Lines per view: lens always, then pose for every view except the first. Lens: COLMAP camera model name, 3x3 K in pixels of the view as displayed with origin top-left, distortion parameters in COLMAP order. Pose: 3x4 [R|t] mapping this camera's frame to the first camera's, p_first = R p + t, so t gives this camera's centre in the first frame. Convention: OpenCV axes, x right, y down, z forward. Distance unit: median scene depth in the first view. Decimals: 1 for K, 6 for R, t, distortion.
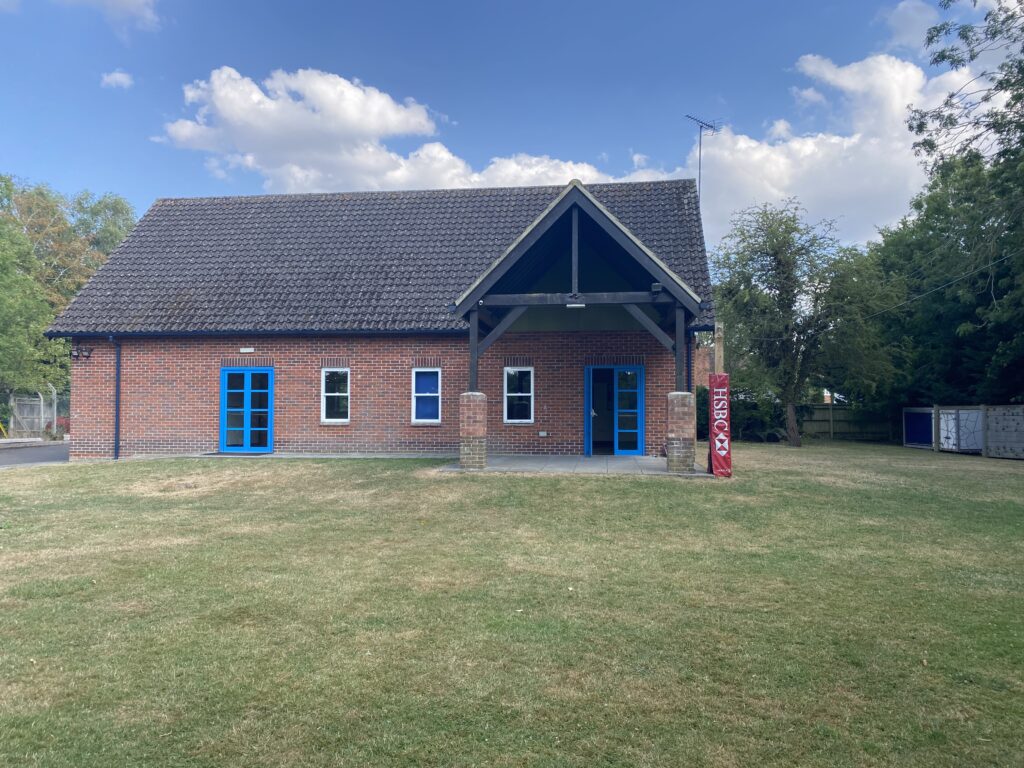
lens RADIAL K [[772.7, 0, 509.1], [0, 772.7, 381.8], [0, 0, 1]] dist [0.024718, -0.006137]
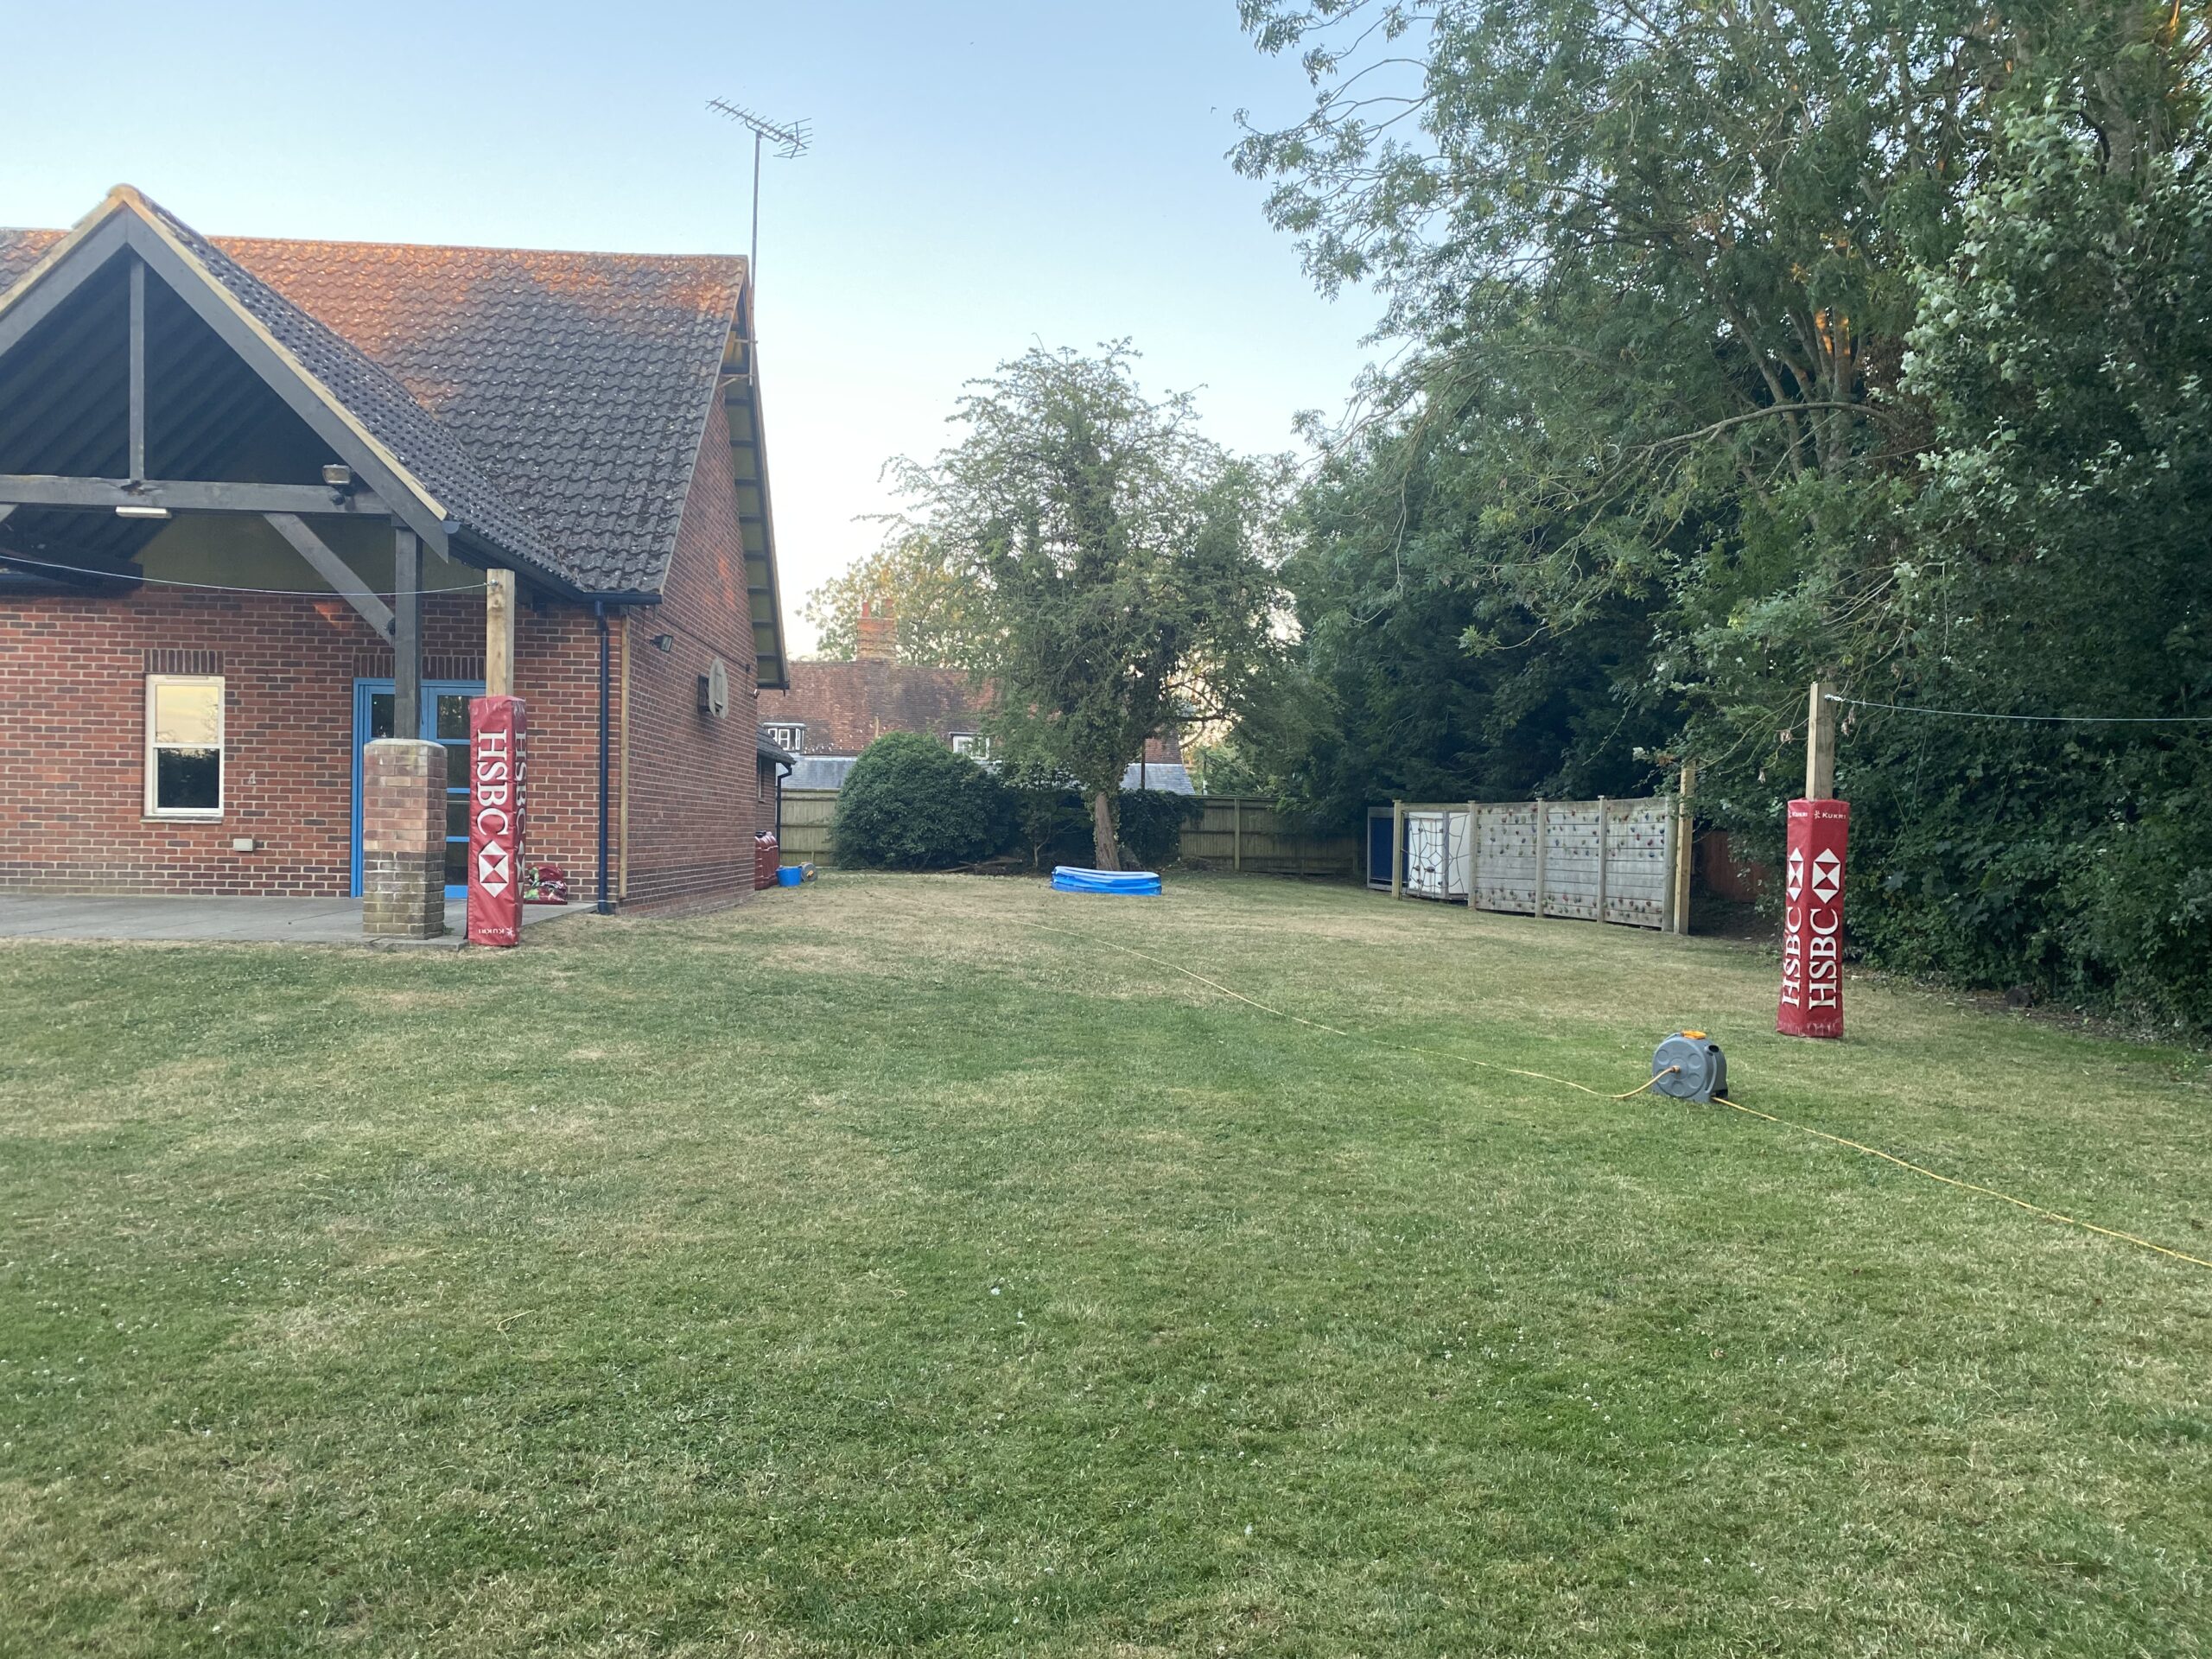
lens RADIAL K [[1669.2, 0, 1099.7], [0, 1669.2, 824.9], [0, 0, 1]] dist [0.024718, -0.006137]
pose [[0.981452, 0.014657, 0.191146, 0.402702], [-0.023204, 0.998825, 0.042552, 0.011851], [-0.190297, -0.046198, 0.980639, 0.065607]]
